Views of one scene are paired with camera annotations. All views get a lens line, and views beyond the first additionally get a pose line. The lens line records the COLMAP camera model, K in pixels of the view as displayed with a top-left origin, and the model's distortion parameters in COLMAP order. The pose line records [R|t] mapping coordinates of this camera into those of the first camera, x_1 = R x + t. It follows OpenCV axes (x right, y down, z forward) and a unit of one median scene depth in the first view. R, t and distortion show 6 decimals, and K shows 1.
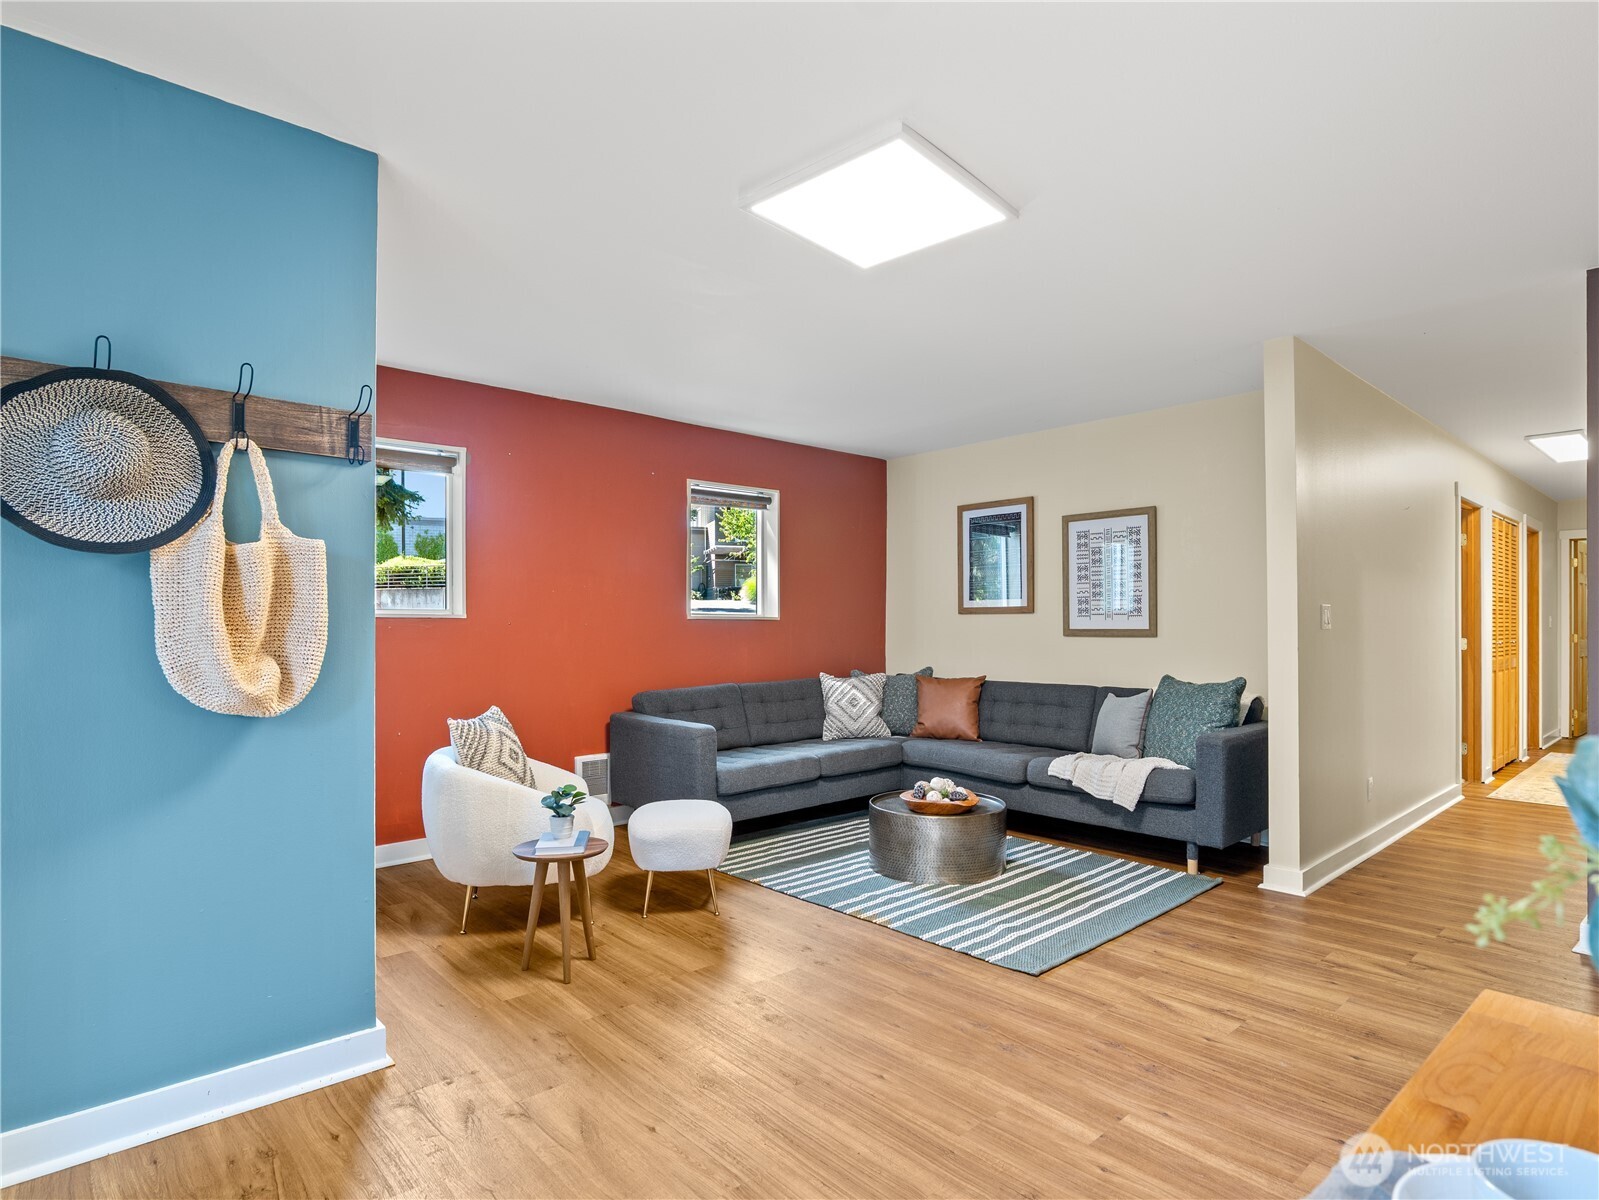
lens RADIAL K [[861.5, 0, 799.5], [0, 861.5, 600.0], [0, 0, 1]] dist [-0.026019, 0.014654]
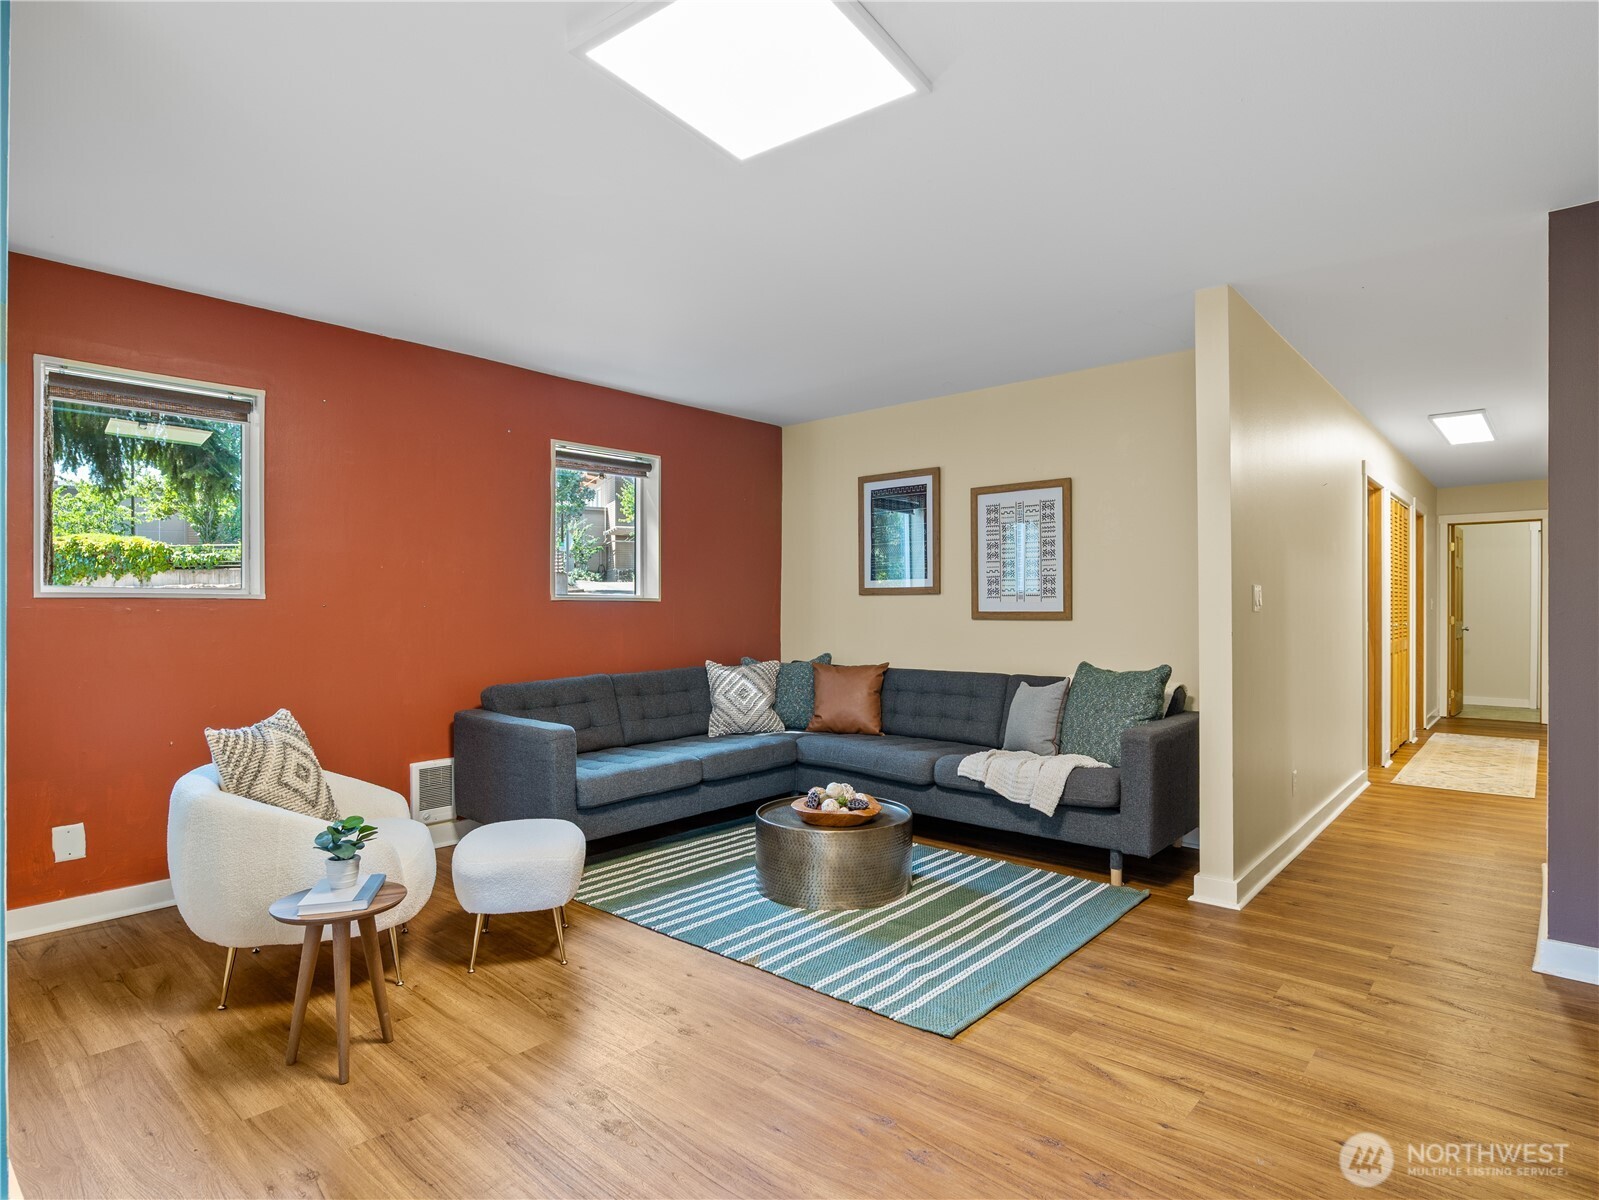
lens RADIAL K [[861.5, 0, 799.5], [0, 861.5, 600.0], [0, 0, 1]] dist [-0.026019, 0.014654]
pose [[0.993712, 0.000378, 0.111969, 0.030736], [-0.002683, 0.999788, 0.020438, 0.004646], [-0.111937, -0.020610, 0.993502, 0.157716]]
